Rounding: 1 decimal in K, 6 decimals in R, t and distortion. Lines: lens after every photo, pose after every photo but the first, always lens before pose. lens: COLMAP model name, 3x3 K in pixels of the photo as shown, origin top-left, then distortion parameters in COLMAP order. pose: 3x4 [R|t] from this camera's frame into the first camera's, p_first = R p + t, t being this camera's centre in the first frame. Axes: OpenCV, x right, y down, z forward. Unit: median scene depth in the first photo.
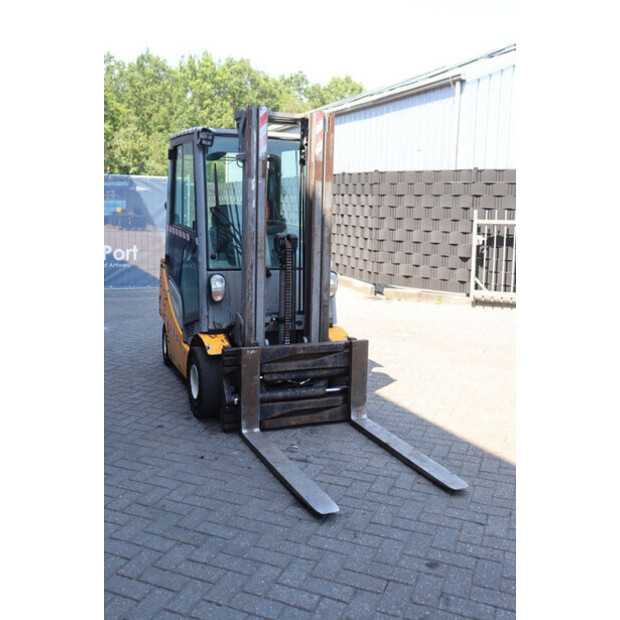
lens RADIAL K [[620.3, 0, 310.7], [0, 620.3, 309.3], [0, 0, 1]] dist [-0.066186, 0.022718]
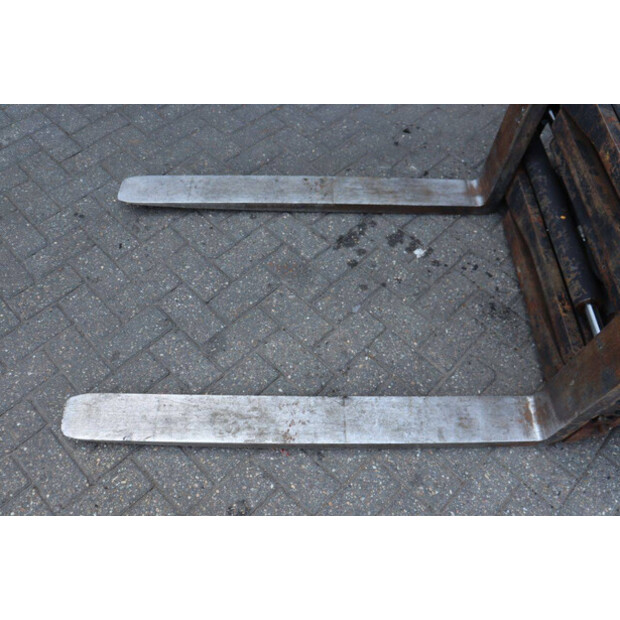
lens RADIAL K [[522.3, 0, 311.3], [0, 522.3, 309.4], [0, 0, 1]] dist [-0.115381, 0.003072]
pose [[-0.385400, 0.758131, -0.526028, 0.240704], [-0.190919, 0.492215, 0.849278, -0.085547], [0.902783, 0.427740, -0.044958, 0.875751]]
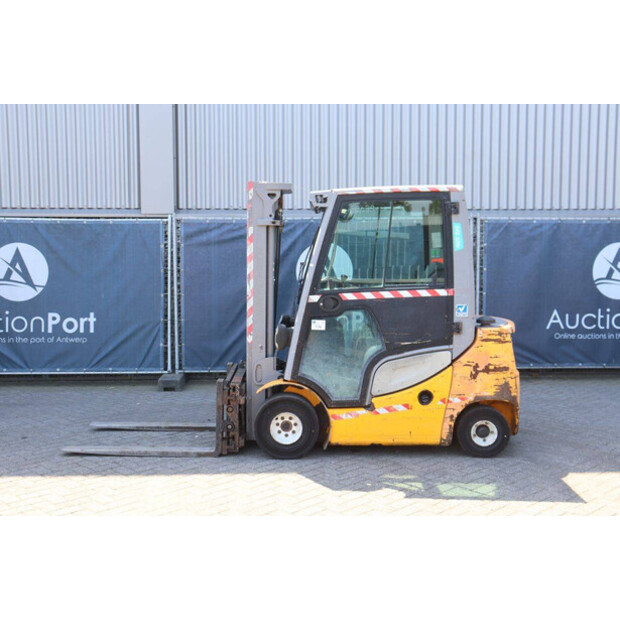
lens RADIAL K [[753.9, 0, 311.3], [0, 753.9, 302.6], [0, 0, 1]] dist [0.010152, 0.030903]
pose [[-0.391306, 0.046601, -0.919080, 1.260251], [-0.162331, 0.979561, 0.118781, -0.275413], [0.905830, 0.195675, -0.375743, 1.633202]]
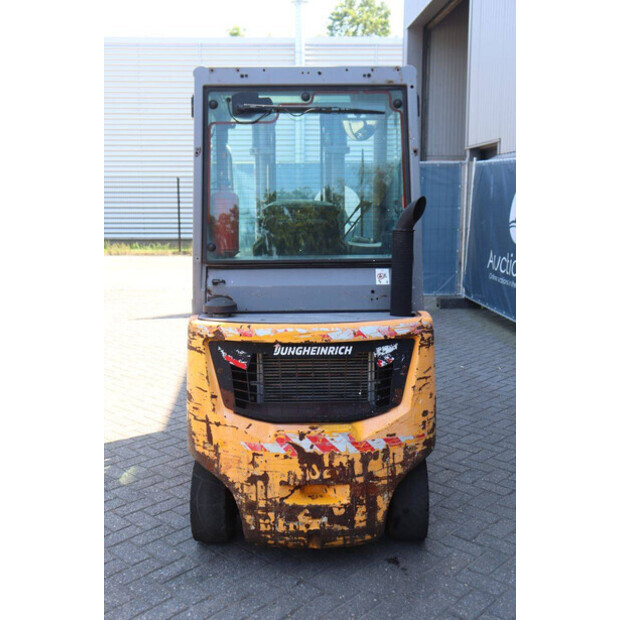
lens RADIAL K [[711.1, 0, 308.0], [0, 711.1, 301.9], [0, 0, 1]] dist [-0.032095, 0.017289]
pose [[-0.927554, -0.073942, 0.366300, -0.469731], [0.044360, 0.951509, 0.304406, -0.349182], [-0.371046, 0.298602, -0.879296, 2.004401]]
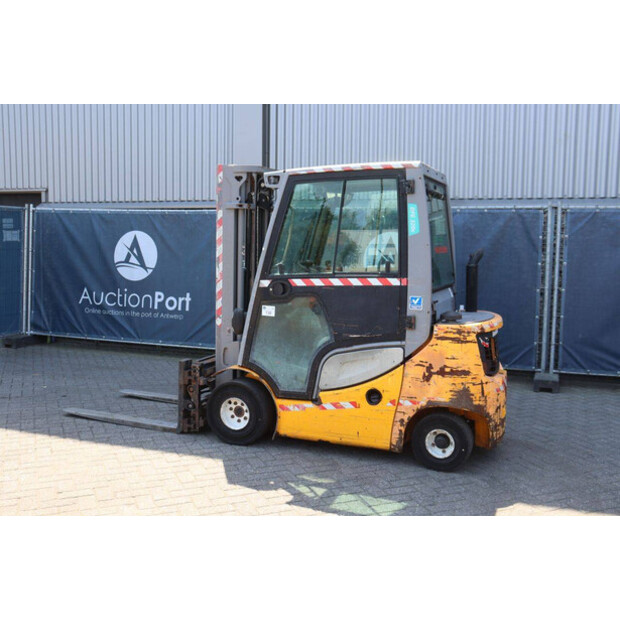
lens RADIAL K [[661.2, 0, 310.2], [0, 661.2, 305.6], [0, 0, 1]] dist [-0.077659, 0.185271]
pose [[-0.708035, 0.034466, -0.705336, 0.772445], [-0.147421, 0.969588, 0.195364, -0.320108], [0.690618, 0.242306, -0.681421, 1.968049]]
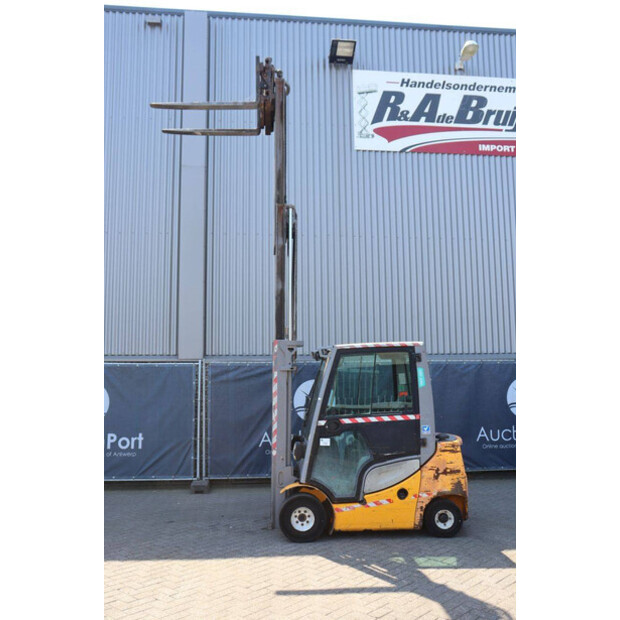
lens RADIAL K [[601.0, 0, 306.2], [0, 601.0, 303.1], [0, 0, 1]] dist [-0.125699, 0.199223]
pose [[-0.341858, -0.133156, -0.930270, 1.459610], [-0.157542, 0.984022, -0.082956, -0.287205], [0.926452, 0.118197, -0.357373, 1.592598]]
